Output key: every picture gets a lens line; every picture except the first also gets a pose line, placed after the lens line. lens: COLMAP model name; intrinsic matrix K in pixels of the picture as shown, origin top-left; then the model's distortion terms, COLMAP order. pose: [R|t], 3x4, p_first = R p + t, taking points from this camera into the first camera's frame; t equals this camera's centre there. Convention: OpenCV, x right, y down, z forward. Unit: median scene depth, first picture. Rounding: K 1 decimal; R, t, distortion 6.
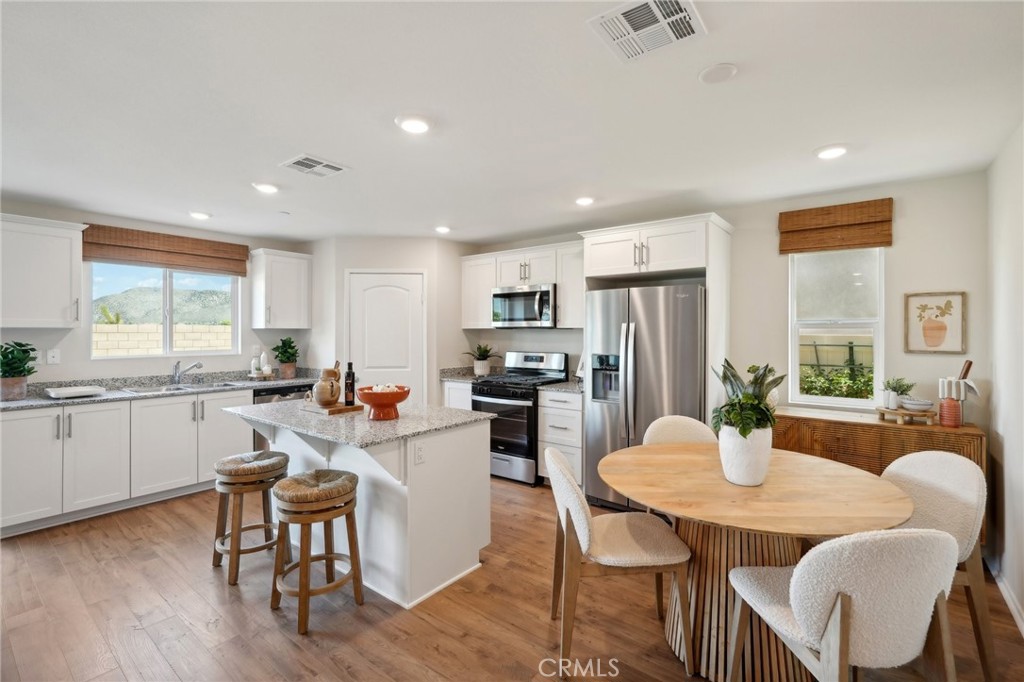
lens RADIAL K [[460.5, 0, 510.8], [0, 460.5, 335.5], [0, 0, 1]] dist [-0.003286, -0.000117]
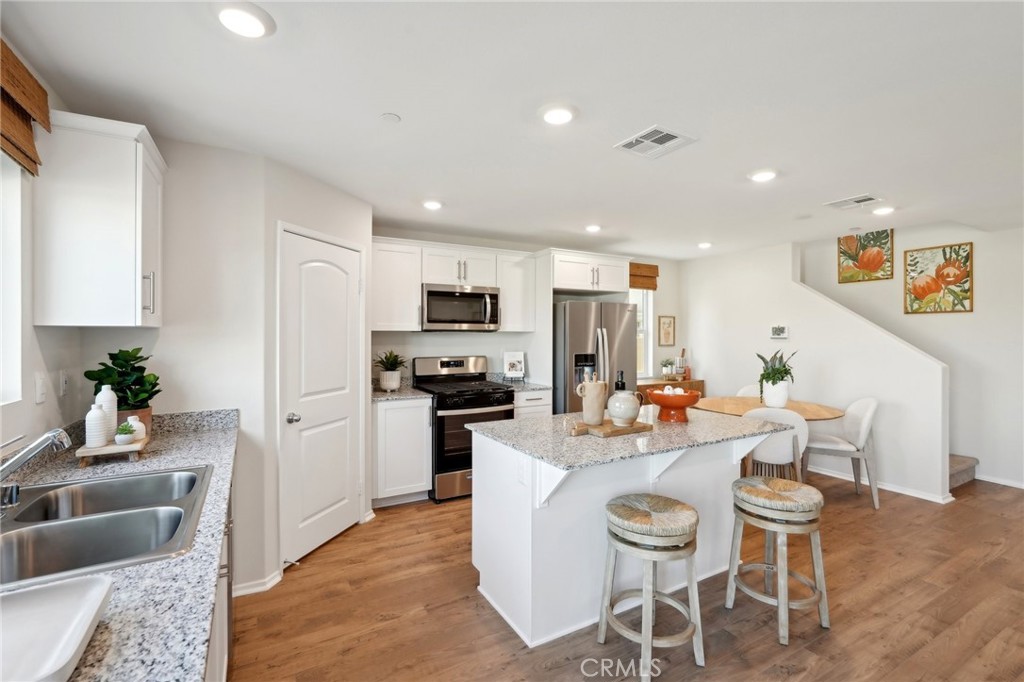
lens RADIAL K [[460.5, 0, 512.5], [0, 460.5, 337.2], [0, 0, 1]] dist [-0.003286, -0.000117]
pose [[0.382209, -0.004287, 0.924066, -0.866068], [0.004789, 0.999985, 0.002658, -0.005687], [-0.924064, 0.003409, 0.382224, 0.602586]]
